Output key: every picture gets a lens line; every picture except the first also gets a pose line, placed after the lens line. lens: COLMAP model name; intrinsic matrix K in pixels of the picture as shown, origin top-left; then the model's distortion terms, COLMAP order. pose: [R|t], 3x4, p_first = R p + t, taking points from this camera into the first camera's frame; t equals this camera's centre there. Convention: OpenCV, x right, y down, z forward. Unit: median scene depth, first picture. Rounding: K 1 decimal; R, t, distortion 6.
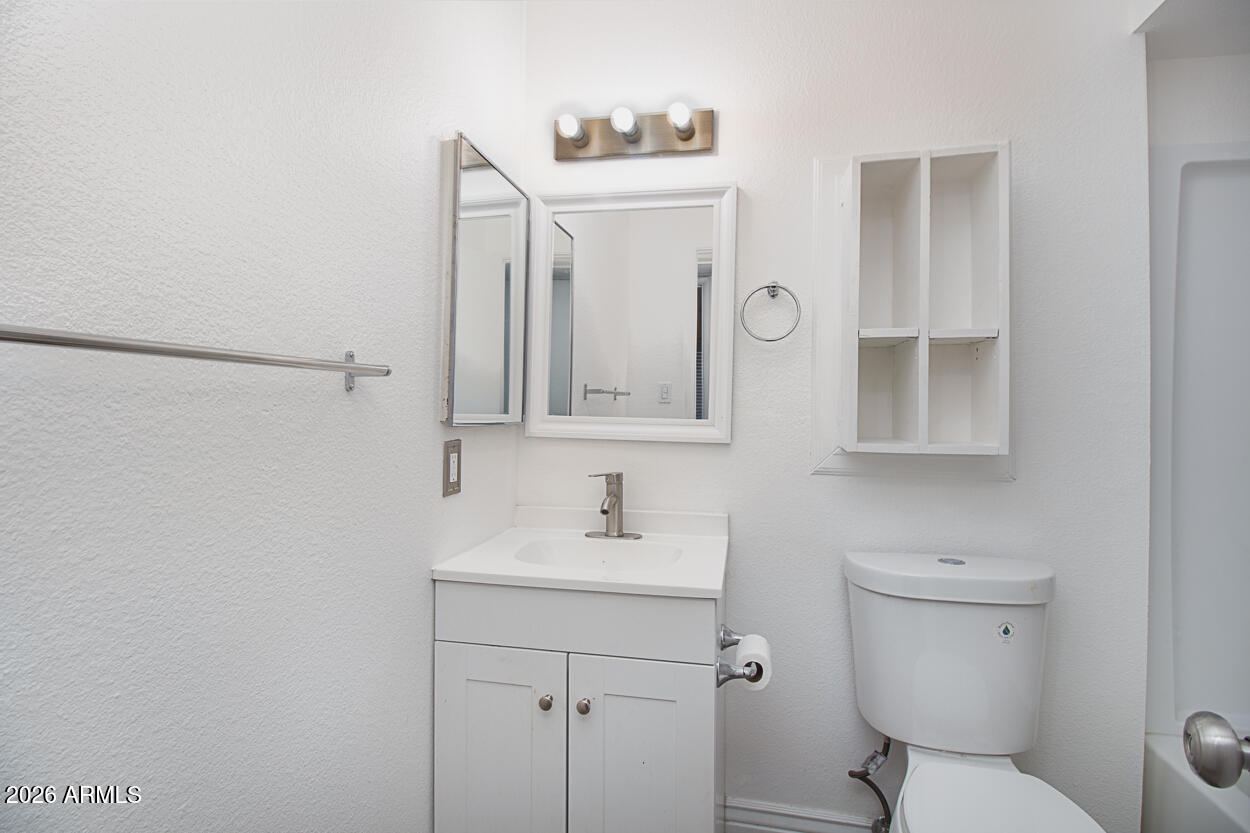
lens RADIAL K [[586.3, 0, 626.9], [0, 586.3, 405.3], [0, 0, 1]] dist [0.000326, -0.012212]
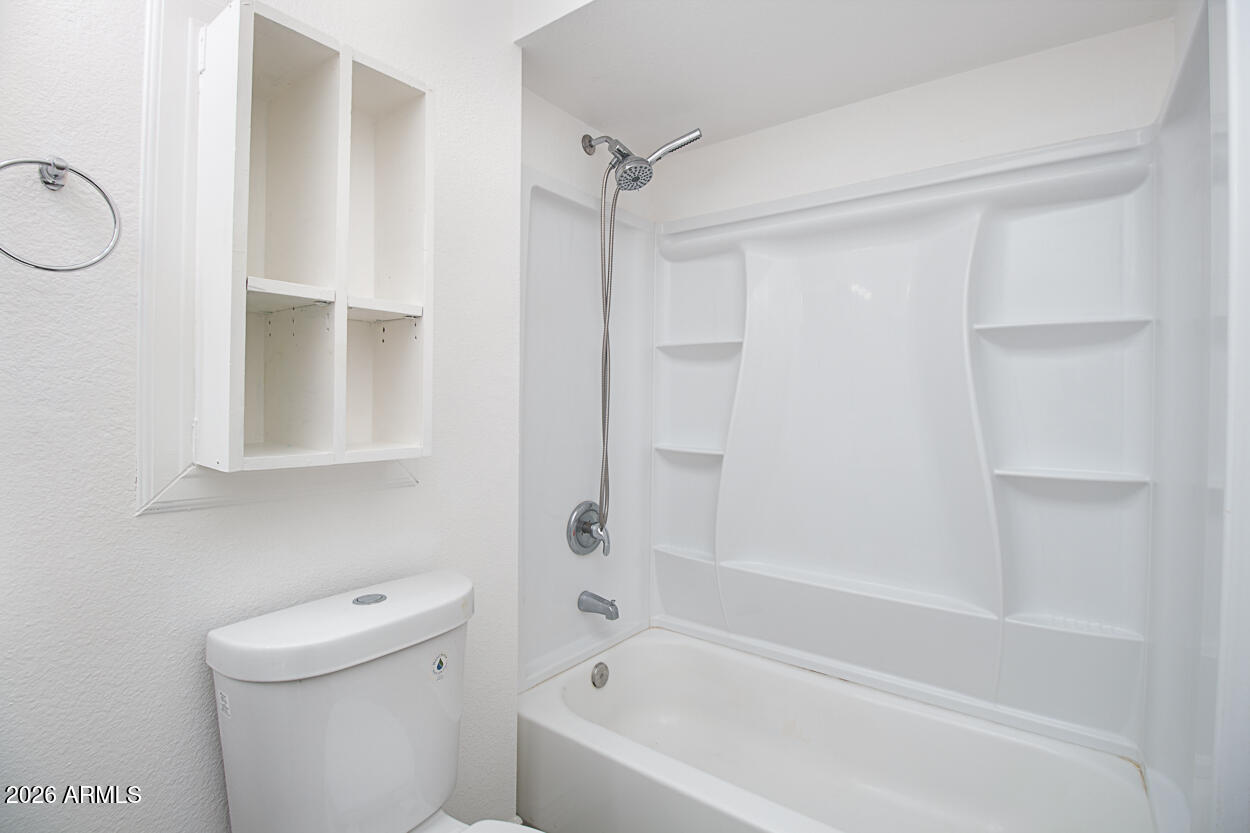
lens RADIAL K [[586.3, 0, 626.9], [0, 586.3, 405.3], [0, 0, 1]] dist [0.000326, -0.012212]
pose [[0.414452, -0.008812, 0.910029, -0.007522], [-0.008035, 0.999879, 0.013342, -0.003141], [-0.910036, -0.012842, 0.414331, 0.365598]]
